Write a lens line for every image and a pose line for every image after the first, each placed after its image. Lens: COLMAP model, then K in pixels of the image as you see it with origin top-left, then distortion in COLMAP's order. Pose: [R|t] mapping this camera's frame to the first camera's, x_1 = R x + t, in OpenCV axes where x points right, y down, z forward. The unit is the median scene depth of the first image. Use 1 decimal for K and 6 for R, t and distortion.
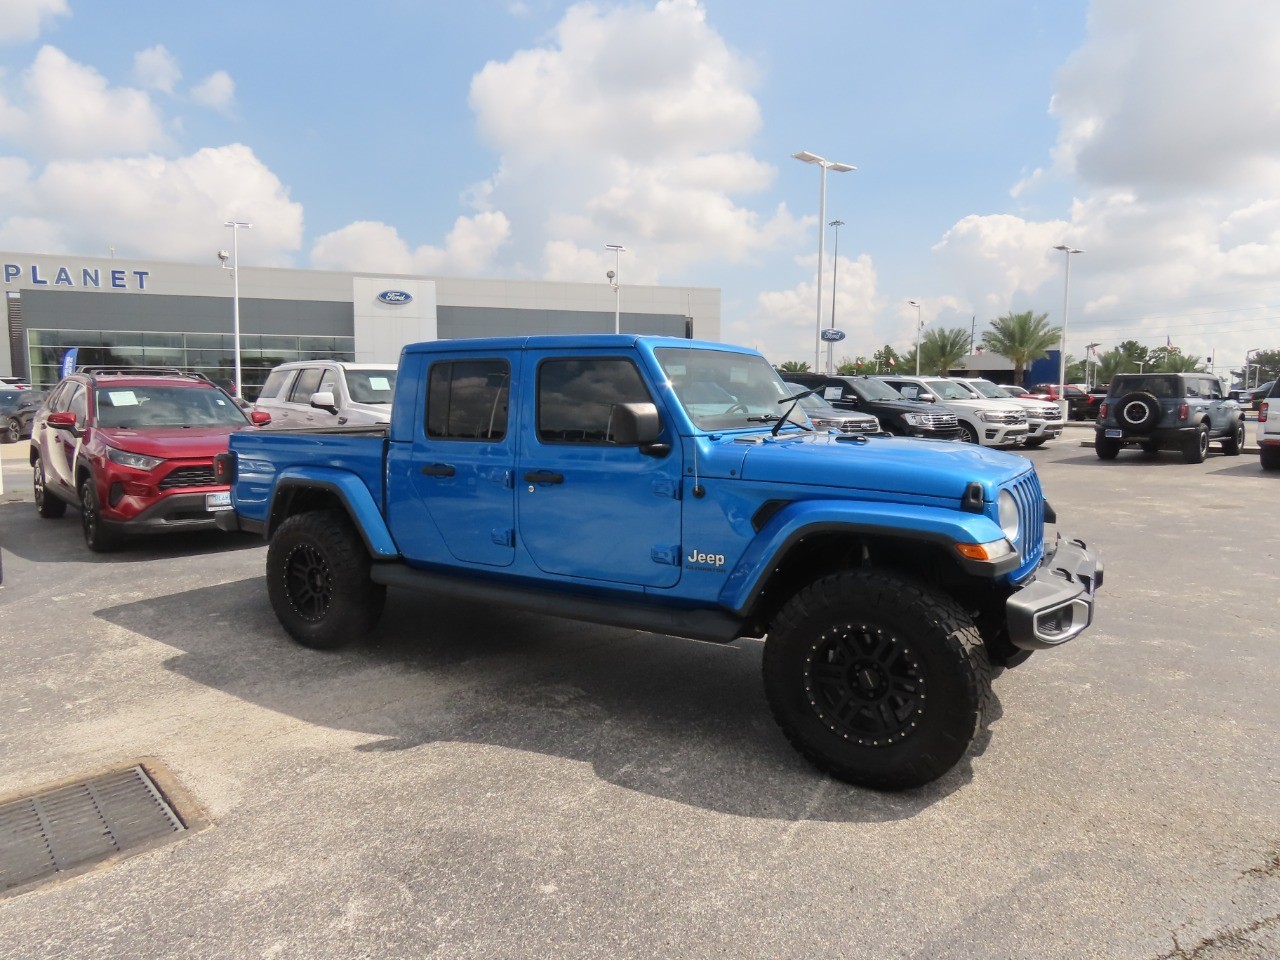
lens RADIAL K [[816.6, 0, 646.2], [0, 816.6, 486.5], [0, 0, 1]] dist [-0.002610, -0.001074]
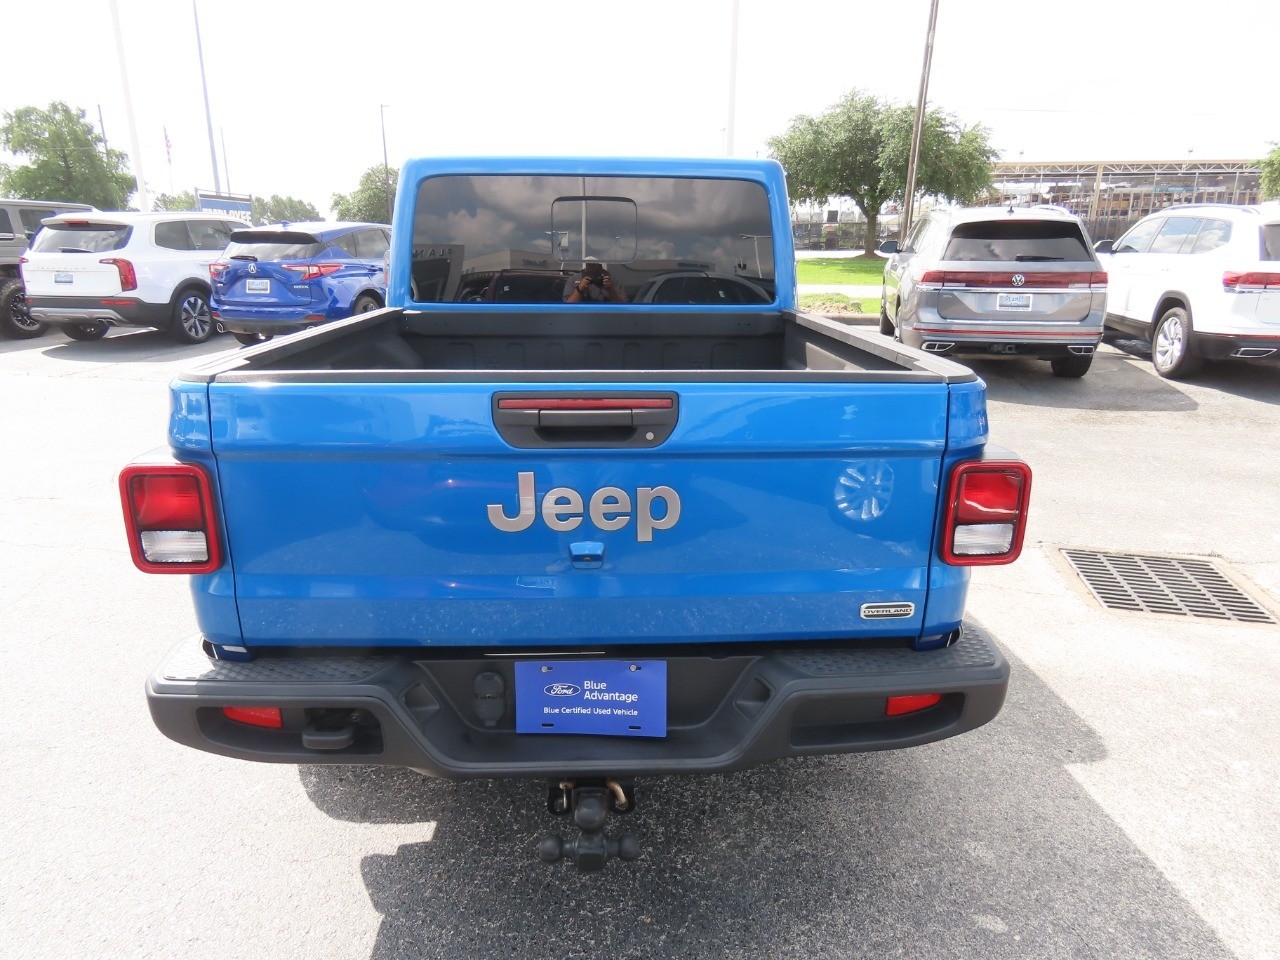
lens RADIAL K [[816.6, 0, 646.2], [0, 816.6, 486.5], [0, 0, 1]] dist [-0.002610, -0.001074]
pose [[-0.578244, -0.236552, 0.780818, -0.889388], [0.084439, 0.934554, 0.345658, -0.182355], [-0.811482, 0.265806, -0.520426, 1.659937]]
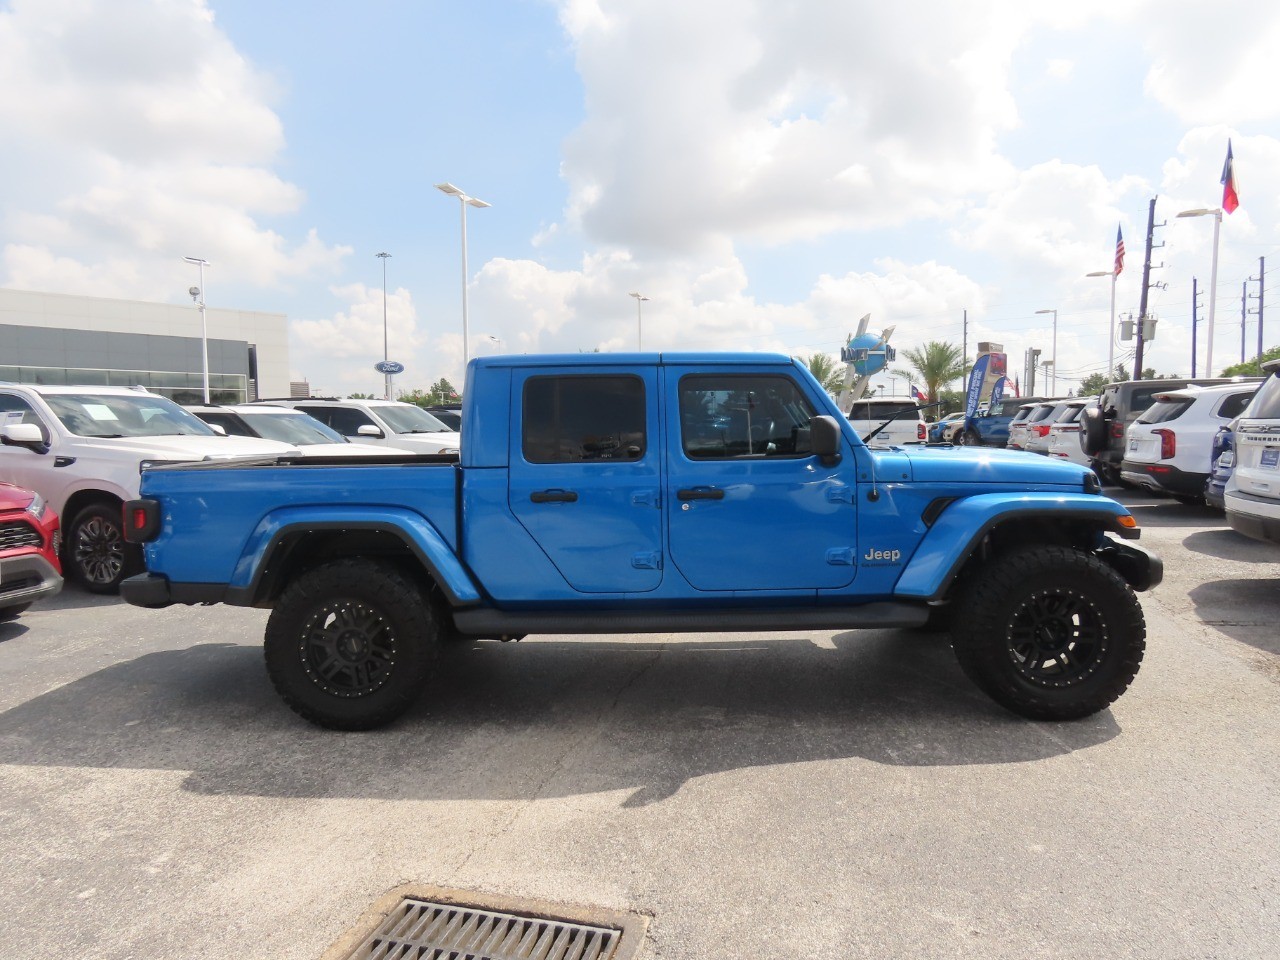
lens RADIAL K [[816.6, 0, 646.2], [0, 816.6, 486.5], [0, 0, 1]] dist [-0.002610, -0.001074]
pose [[0.855852, -0.053395, 0.514458, -0.668643], [0.073861, 0.997080, -0.019388, -0.006099], [-0.511920, 0.054592, 0.857296, 0.181096]]
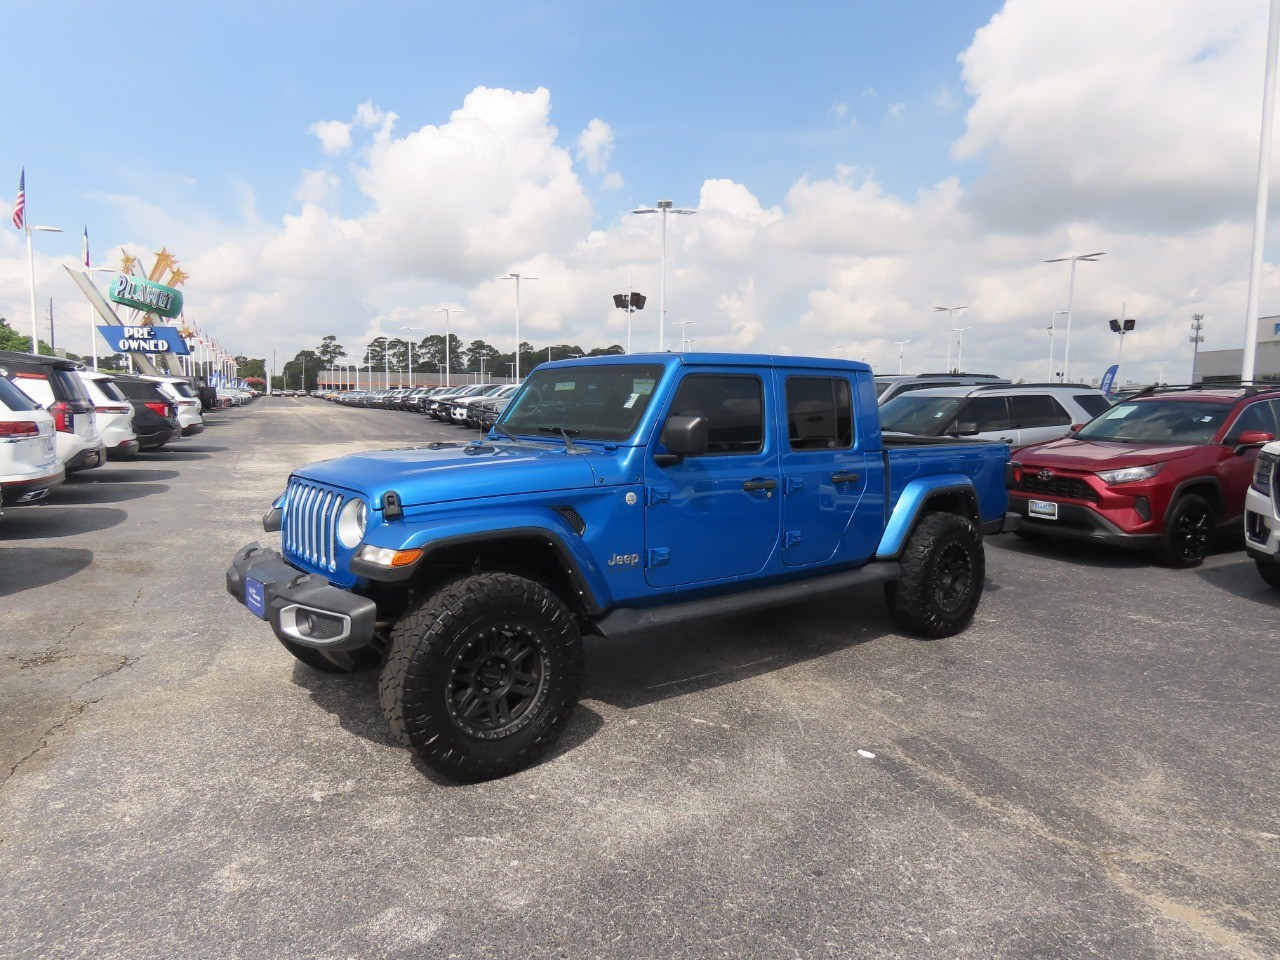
lens RADIAL K [[816.6, 0, 646.2], [0, 816.6, 486.5], [0, 0, 1]] dist [-0.002610, -0.001074]
pose [[-0.326931, 0.095184, -0.940243, 1.123898], [-0.112995, 0.983841, 0.138887, -0.174813], [0.938269, 0.151649, -0.310892, 1.479914]]
